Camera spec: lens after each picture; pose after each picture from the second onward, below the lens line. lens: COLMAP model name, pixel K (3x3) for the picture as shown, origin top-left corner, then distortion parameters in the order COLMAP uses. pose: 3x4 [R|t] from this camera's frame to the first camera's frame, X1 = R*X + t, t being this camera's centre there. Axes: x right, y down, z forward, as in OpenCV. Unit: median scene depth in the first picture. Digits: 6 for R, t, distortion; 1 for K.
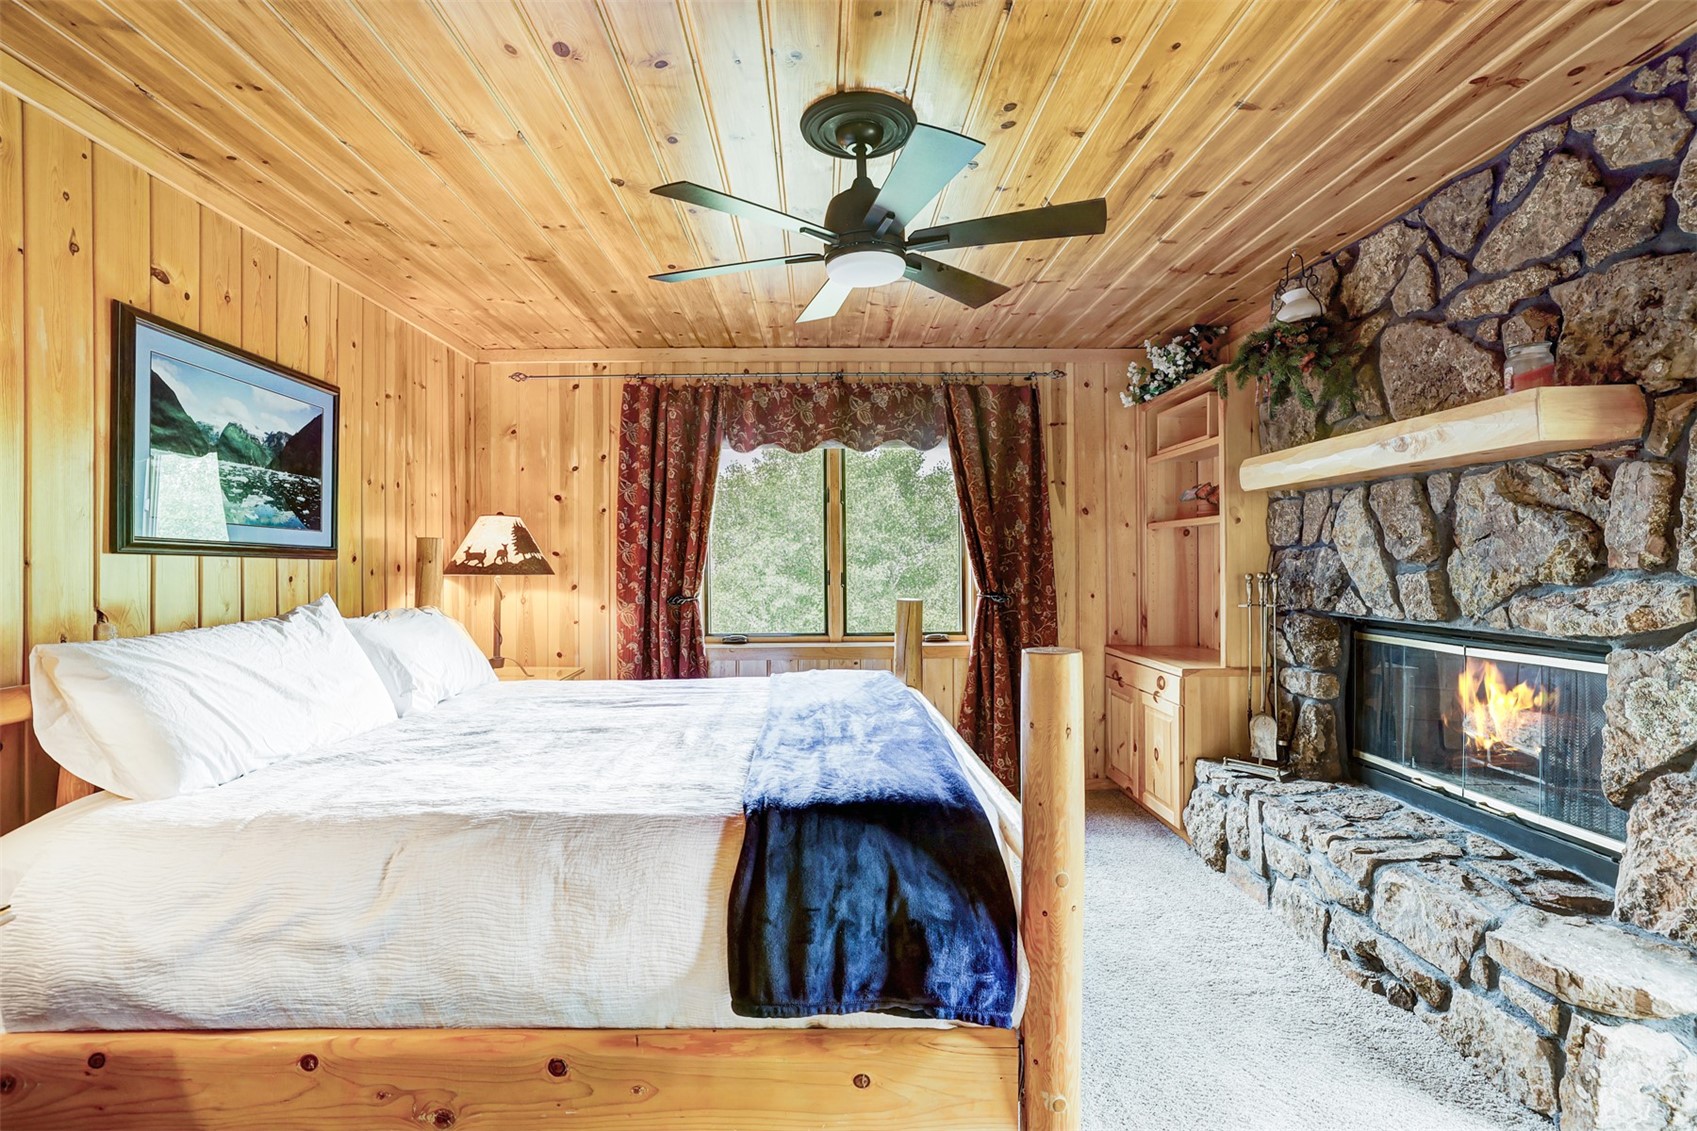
lens RADIAL K [[799.9, 0, 823.6], [0, 799.9, 560.2], [0, 0, 1]] dist [-0.016193, 0.013815]
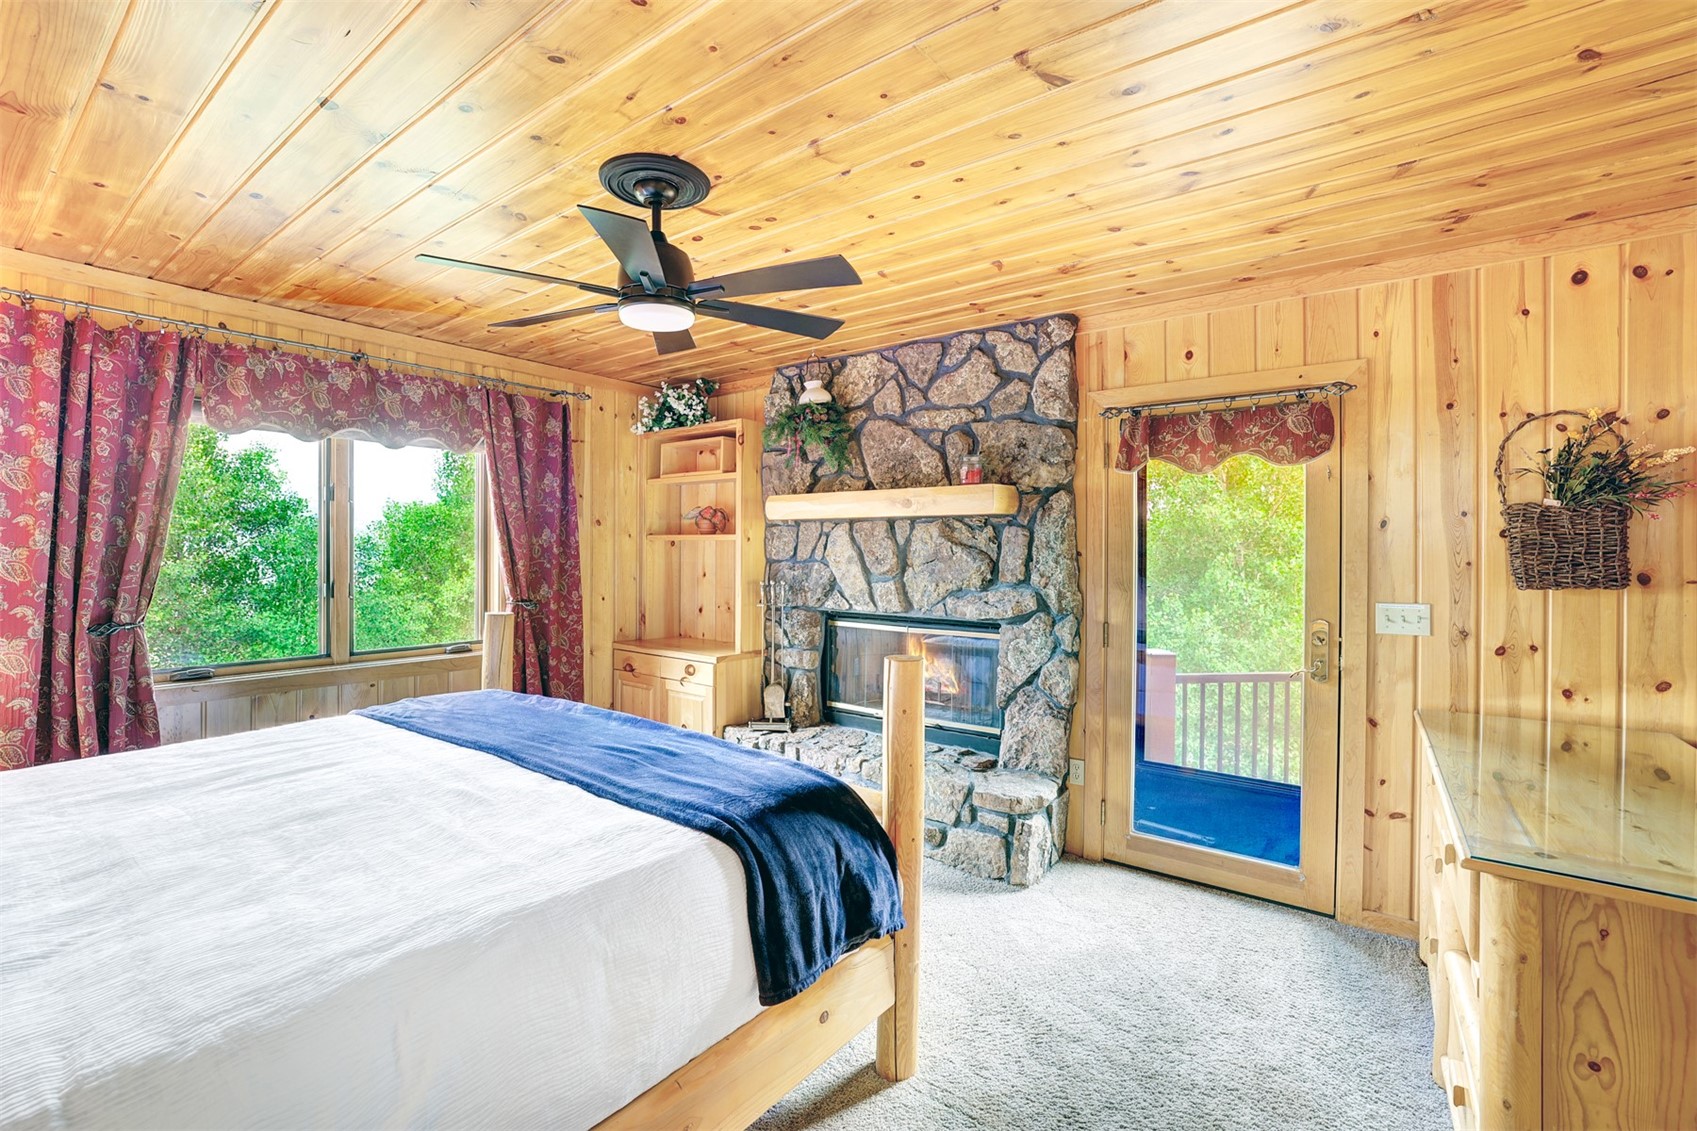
lens RADIAL K [[759.0, 0, 838.6], [0, 759.0, 555.7], [0, 0, 1]] dist [-0.029883, 0.012147]
pose [[0.626602, 0.003466, 0.779332, -0.481558], [-0.011512, 0.999922, 0.004808, -0.042120], [-0.779255, -0.011984, 0.626593, 0.141017]]
